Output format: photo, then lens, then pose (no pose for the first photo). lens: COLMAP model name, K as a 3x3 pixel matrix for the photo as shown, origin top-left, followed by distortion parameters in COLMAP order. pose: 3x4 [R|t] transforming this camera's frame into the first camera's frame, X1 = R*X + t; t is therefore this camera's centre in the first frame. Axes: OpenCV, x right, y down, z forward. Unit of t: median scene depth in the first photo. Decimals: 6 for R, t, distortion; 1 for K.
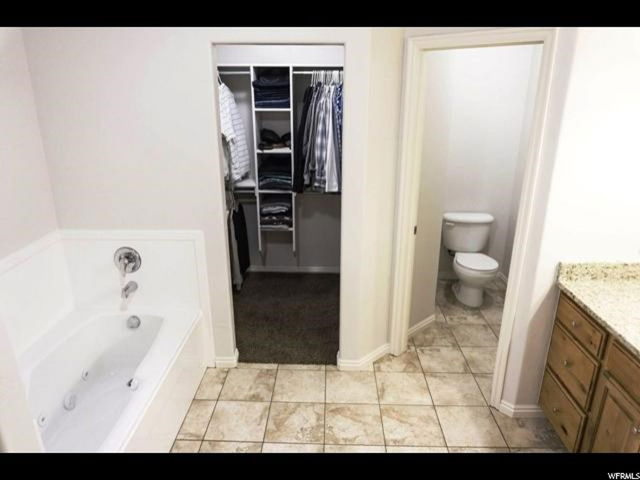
lens RADIAL K [[432.9, 0, 320.0], [0, 432.9, 240.0], [0, 0, 1]] dist [-0.004689, -0.002292]
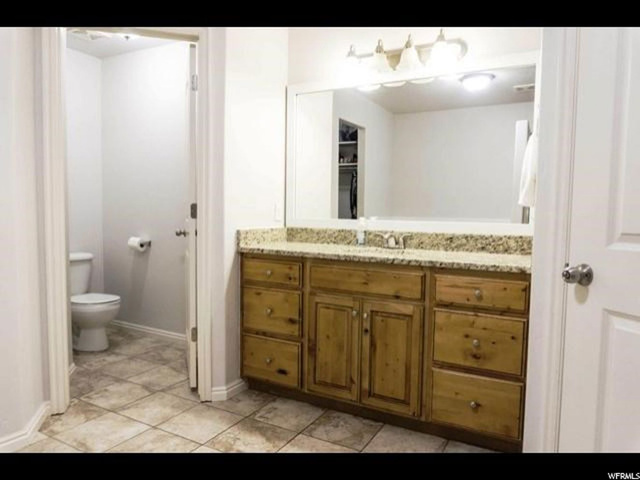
lens RADIAL K [[448.1, 0, 320.0], [0, 448.1, 240.0], [0, 0, 1]] dist [-0.047433, -0.000795]
pose [[0.456586, -0.045184, 0.888531, -0.278960], [0.264190, 0.960547, -0.086912, 0.171451], [-0.849549, 0.274424, 0.450509, 0.221681]]
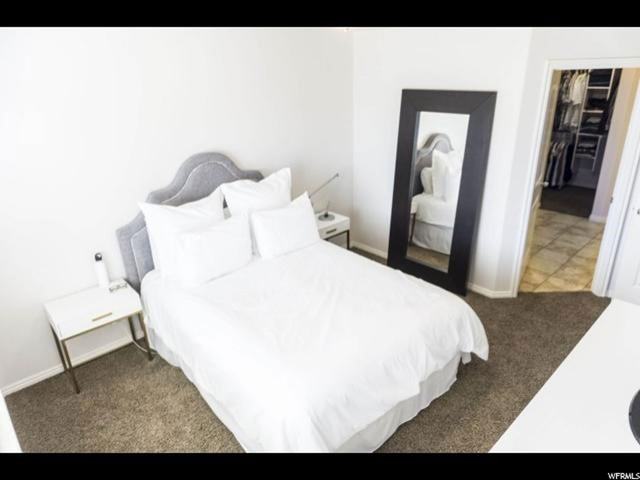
lens RADIAL K [[432.9, 0, 320.0], [0, 432.9, 240.0], [0, 0, 1]] dist [-0.004689, -0.002292]
pose [[0.700449, 0.247272, -0.669498, 0.523757], [-0.199699, 0.968497, 0.148773, 0.330153], [0.685194, 0.029490, 0.727763, -1.289748]]
